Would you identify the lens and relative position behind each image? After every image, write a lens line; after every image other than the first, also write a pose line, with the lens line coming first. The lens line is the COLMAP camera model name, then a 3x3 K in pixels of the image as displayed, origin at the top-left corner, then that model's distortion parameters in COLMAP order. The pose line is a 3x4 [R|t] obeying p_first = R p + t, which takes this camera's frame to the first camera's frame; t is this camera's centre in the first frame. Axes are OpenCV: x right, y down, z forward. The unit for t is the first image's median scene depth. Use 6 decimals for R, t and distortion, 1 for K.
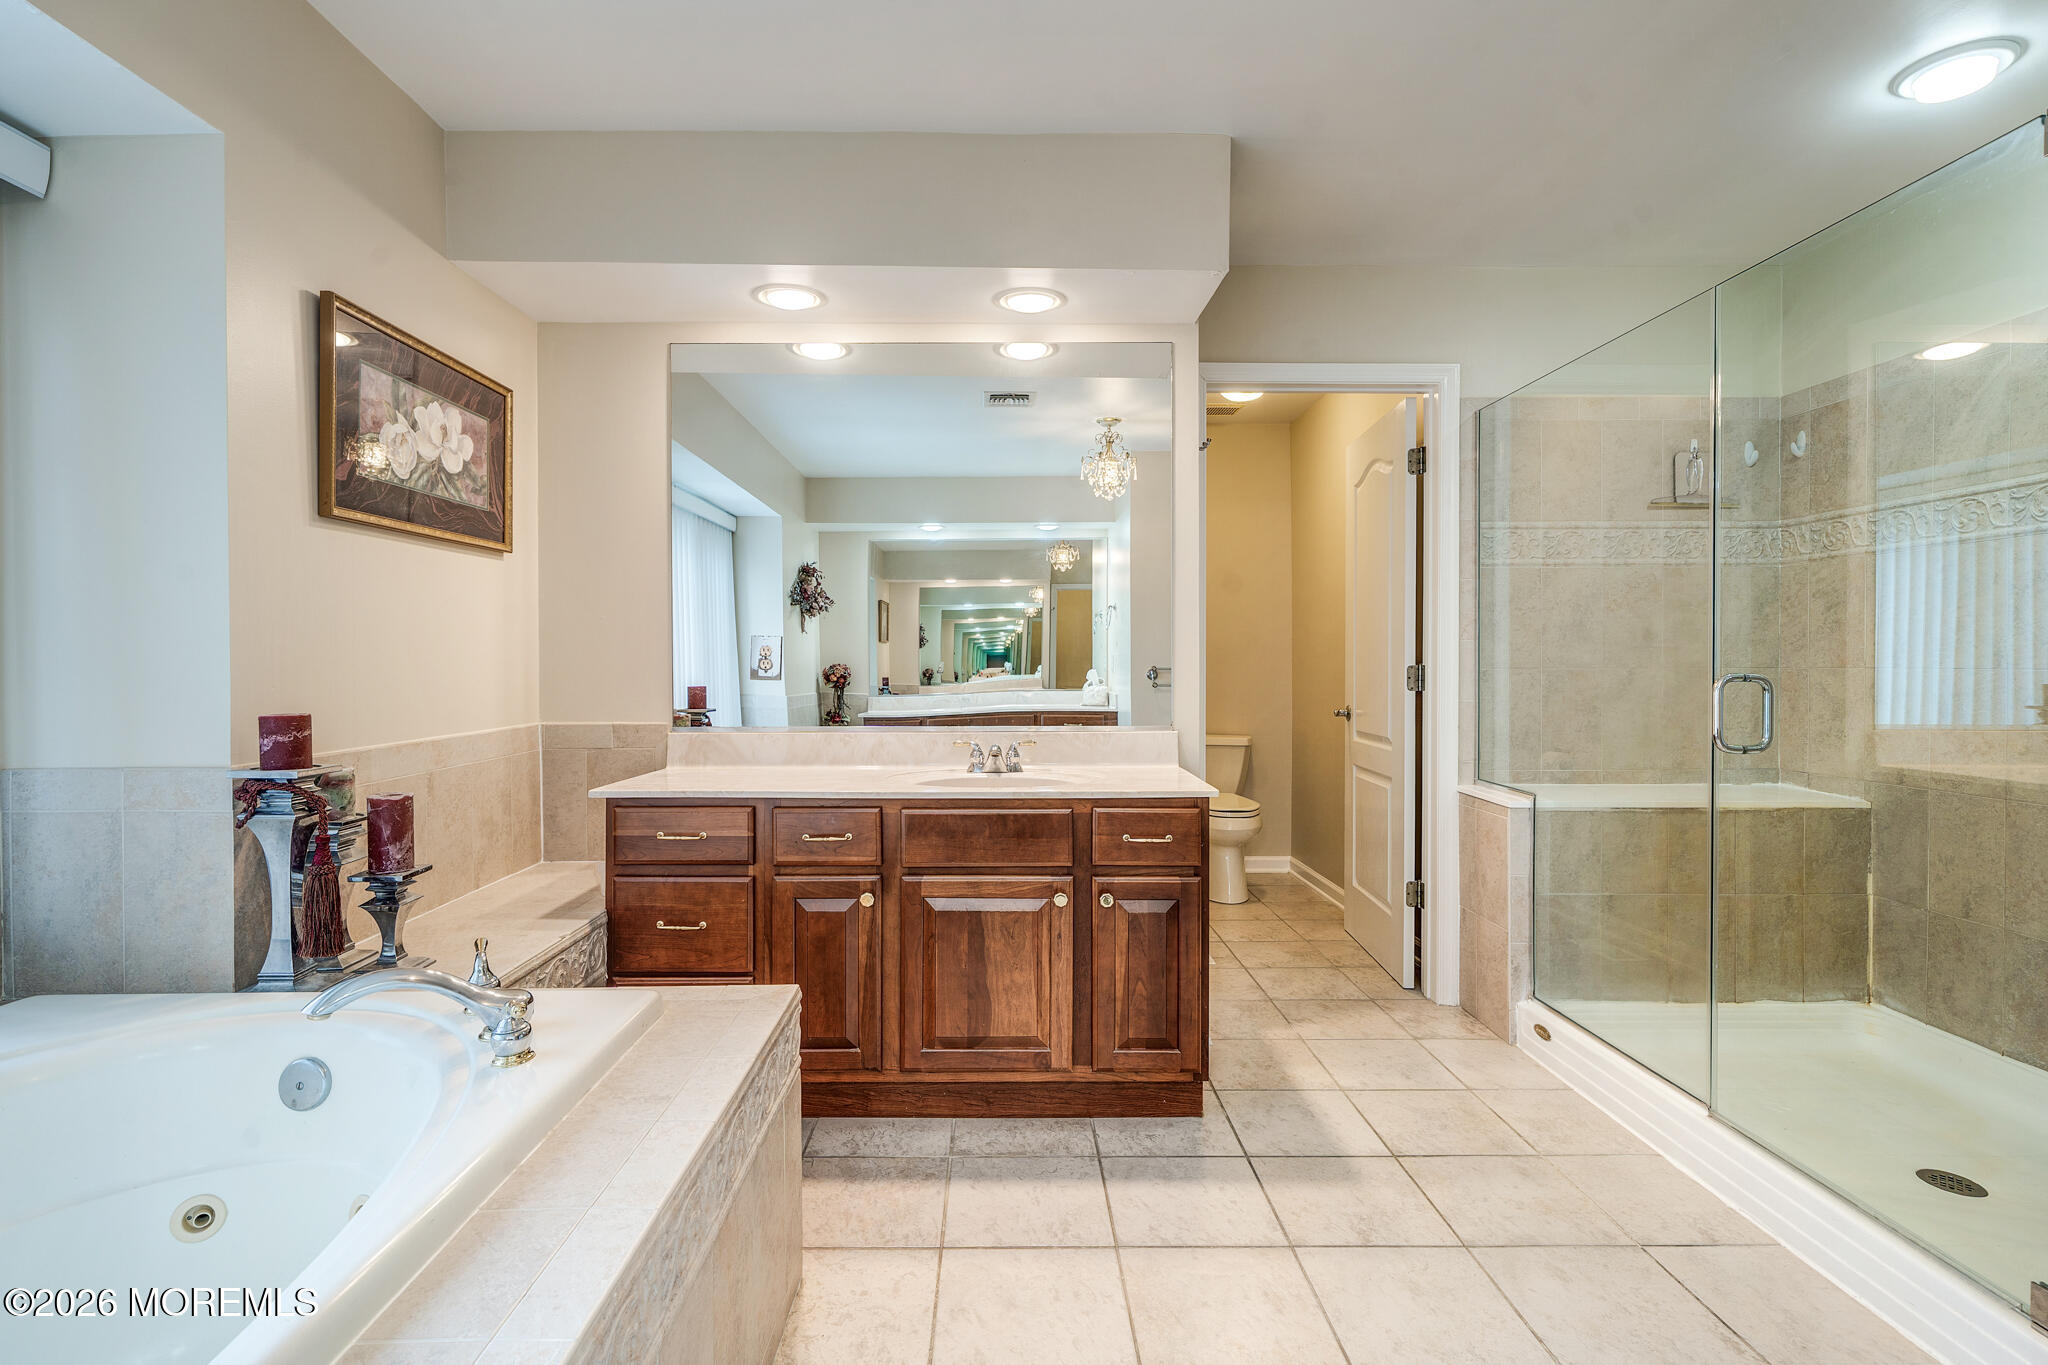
lens RADIAL K [[949.0, 0, 1024.0], [0, 949.0, 682.5], [0, 0, 1]] dist [-0.000756, -0.001082]
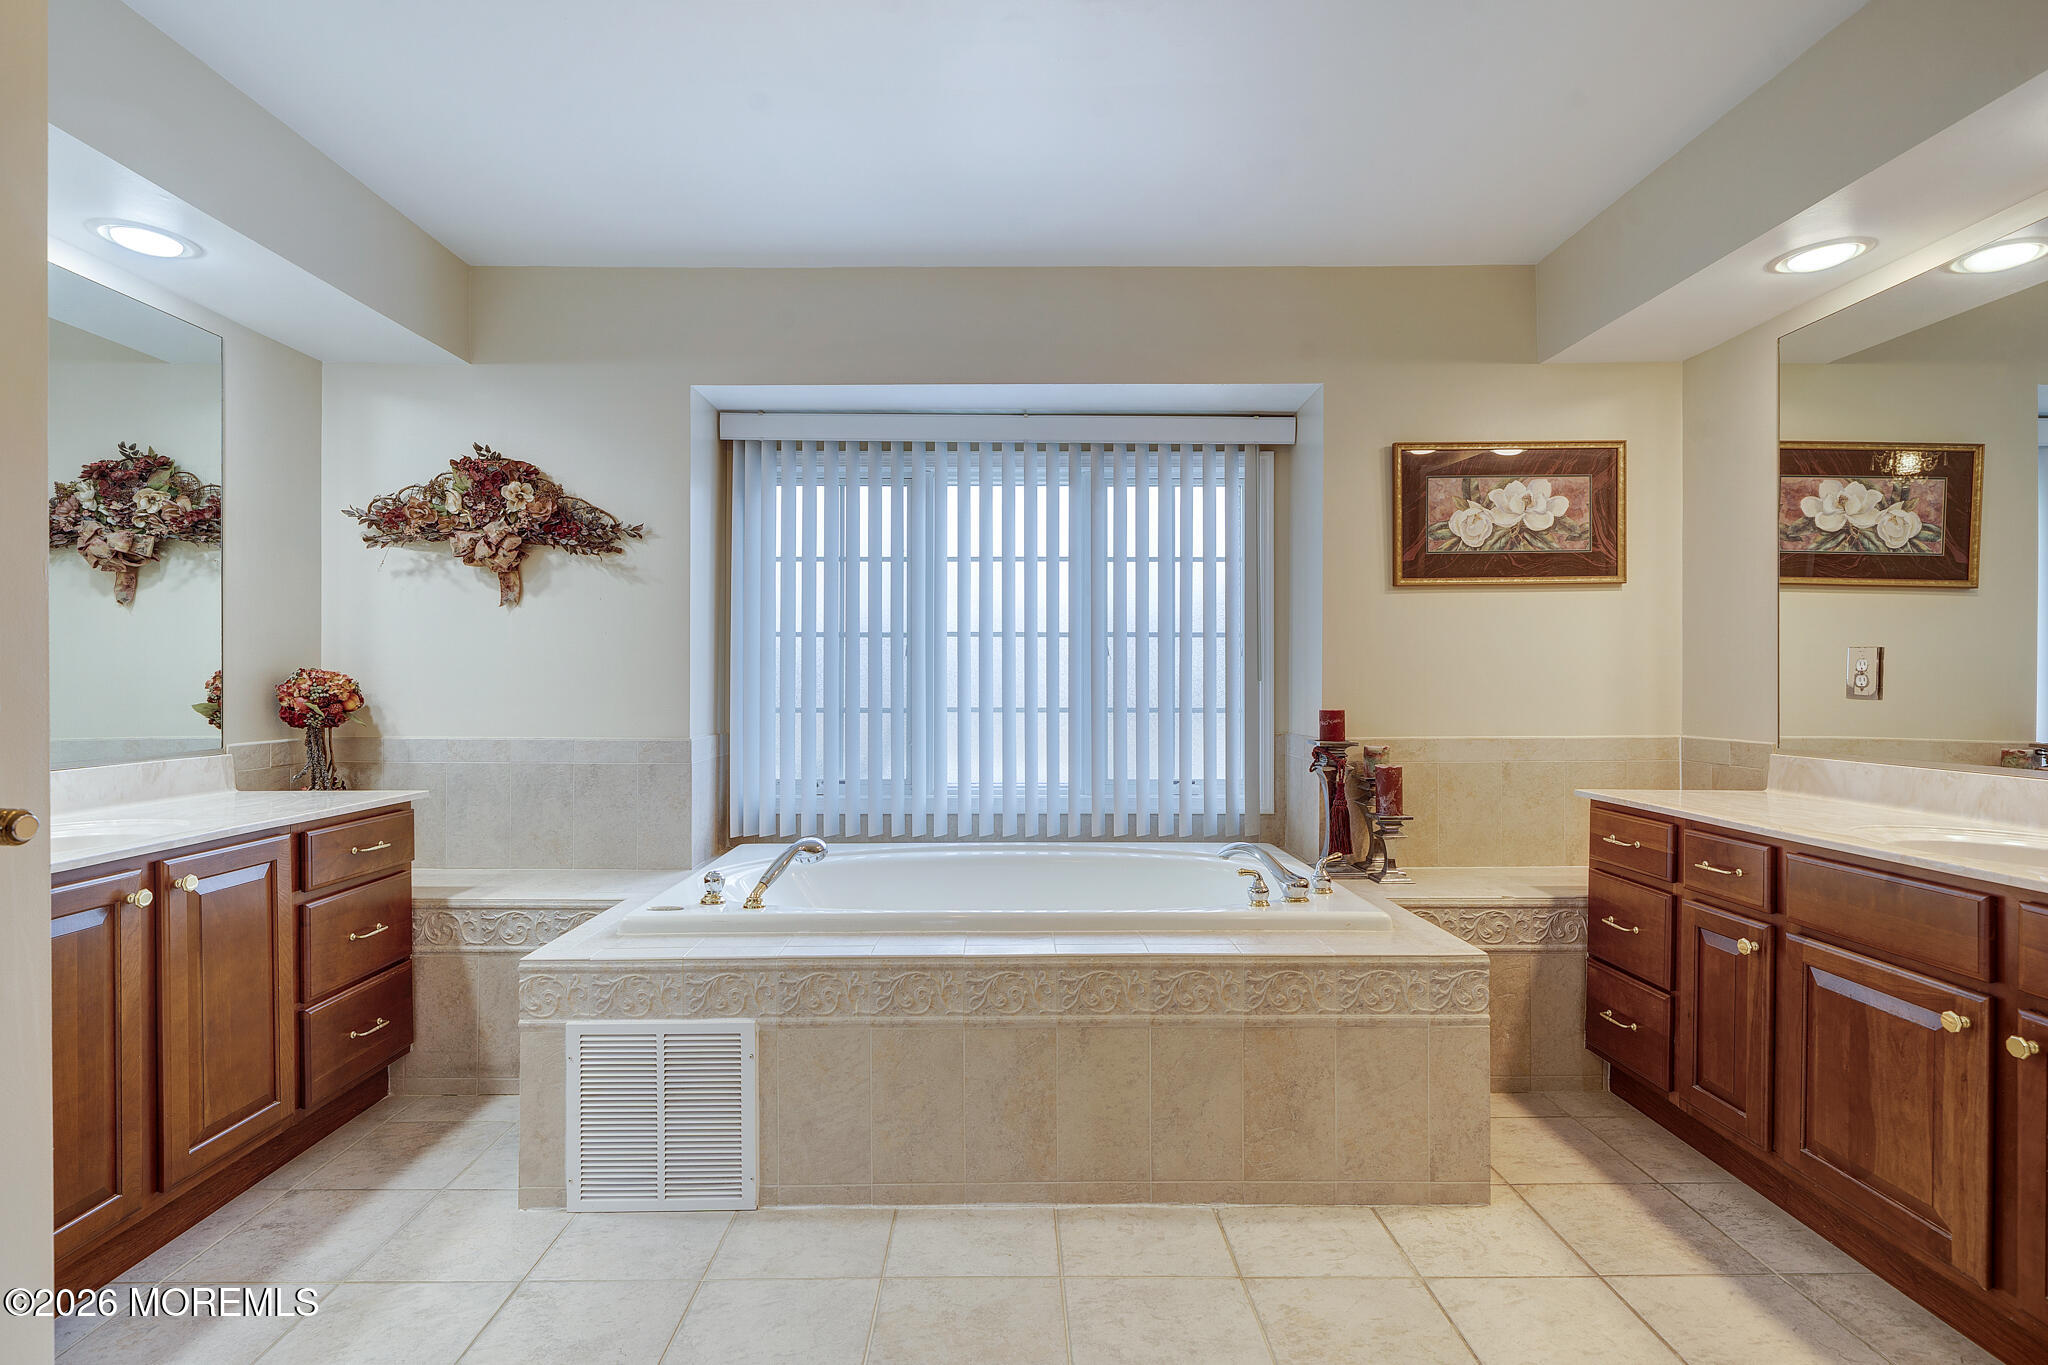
lens RADIAL K [[989.6, 0, 1024.0], [0, 989.6, 682.5], [0, 0, 1]] dist [0.001424, -0.000110]
pose [[0.022758, 0.003307, -0.999736, 0.737374], [-0.018333, 0.999828, 0.002889, -0.008596], [0.999573, 0.018263, 0.022815, 0.296560]]
